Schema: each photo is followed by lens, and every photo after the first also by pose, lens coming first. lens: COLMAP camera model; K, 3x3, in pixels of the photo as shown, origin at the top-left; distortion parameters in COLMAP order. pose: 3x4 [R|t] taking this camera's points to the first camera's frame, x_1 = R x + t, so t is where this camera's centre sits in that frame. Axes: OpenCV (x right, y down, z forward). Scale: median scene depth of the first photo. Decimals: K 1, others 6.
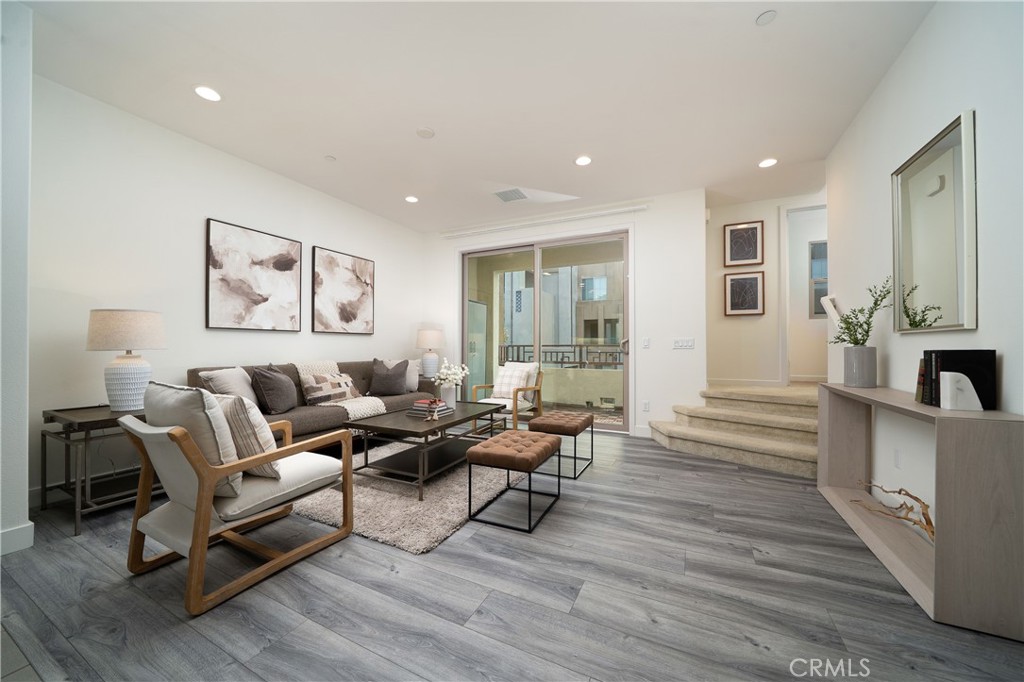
lens RADIAL K [[367.1, 0, 508.8], [0, 367.1, 342.1], [0, 0, 1]] dist [-0.026216, 0.002986]
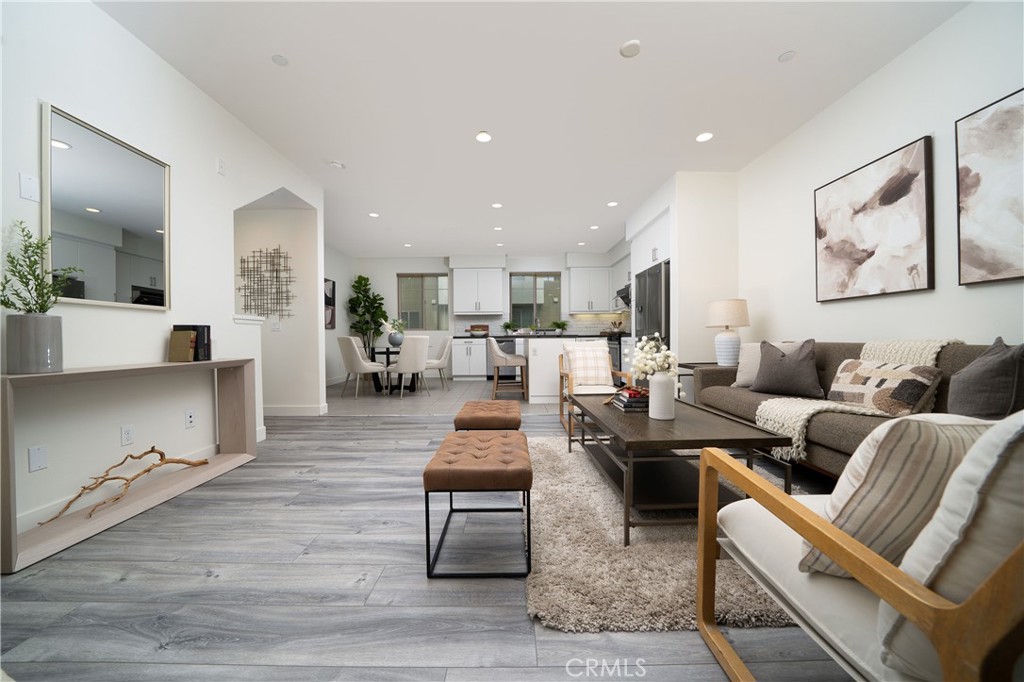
lens RADIAL K [[367.1, 0, 508.8], [0, 367.1, 342.1], [0, 0, 1]] dist [-0.026216, 0.002986]
pose [[-0.894831, 0.011316, -0.446262, 0.292352], [0.013057, 0.999914, -0.000825, 0.049004], [0.446214, -0.006565, -0.894902, 1.261002]]
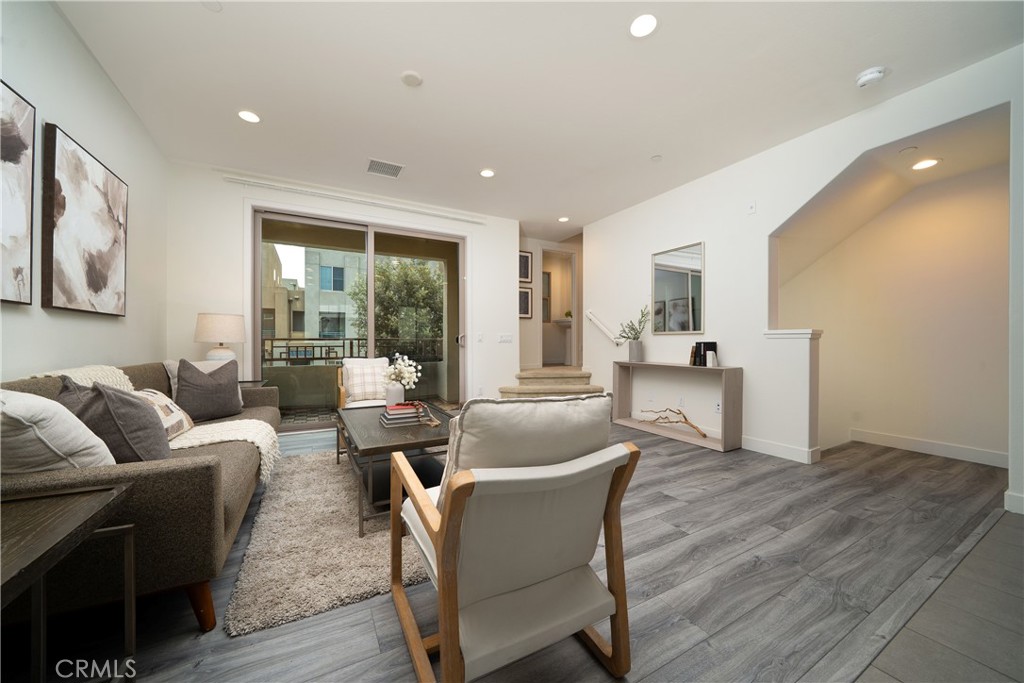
lens RADIAL K [[367.1, 0, 508.8], [0, 367.1, 342.6], [0, 0, 1]] dist [-0.026216, 0.002986]
pose [[0.575732, -0.002165, 0.817635, -0.615066], [-0.011809, 0.999870, 0.010963, 0.005940], [-0.817553, -0.015967, 0.575632, 0.276484]]
